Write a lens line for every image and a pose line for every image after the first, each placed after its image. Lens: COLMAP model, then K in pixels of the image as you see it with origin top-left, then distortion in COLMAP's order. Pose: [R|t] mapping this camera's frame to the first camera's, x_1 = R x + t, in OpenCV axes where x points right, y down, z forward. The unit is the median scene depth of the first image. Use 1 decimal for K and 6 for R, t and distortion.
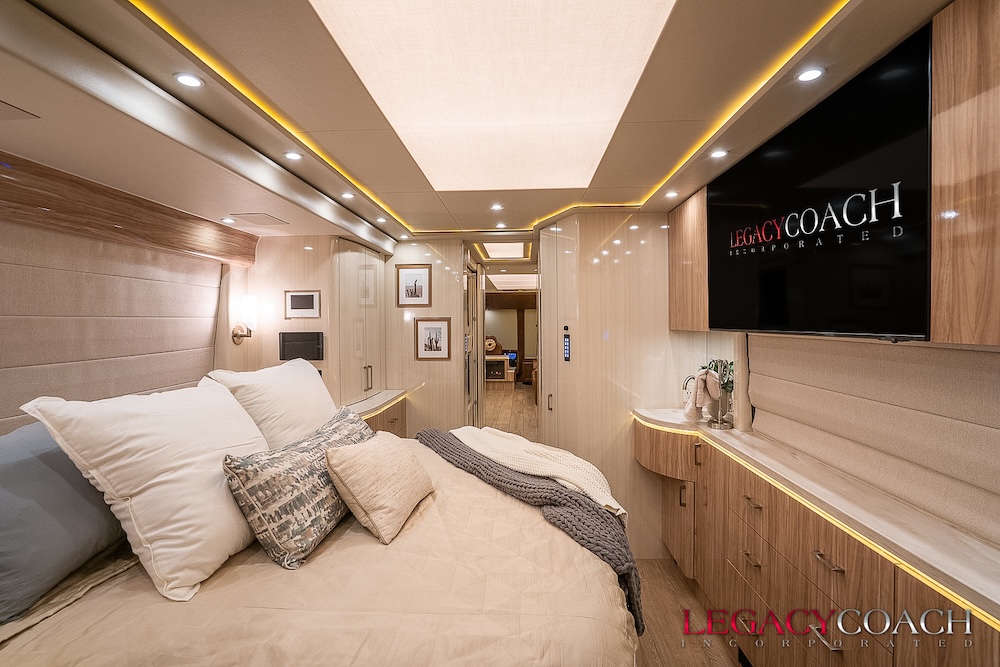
lens RADIAL K [[463.1, 0, 498.0], [0, 463.1, 330.8], [0, 0, 1]] dist [0.000210, 0.000000]
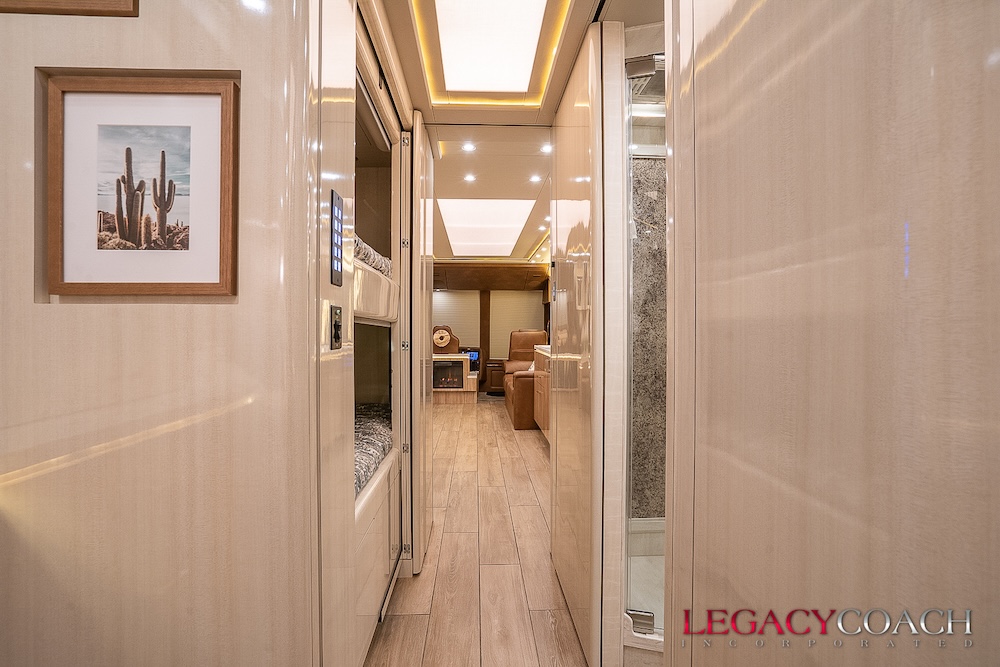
lens RADIAL K [[486.1, 0, 502.7], [0, 486.1, 330.9], [0, 0, 1]] dist [-0.000541, -0.000022]
pose [[0.993928, 0.006859, 0.109819, -0.006260], [-0.005444, 0.999898, -0.013179, 0.028300], [-0.109898, 0.012502, 0.993864, 0.276937]]
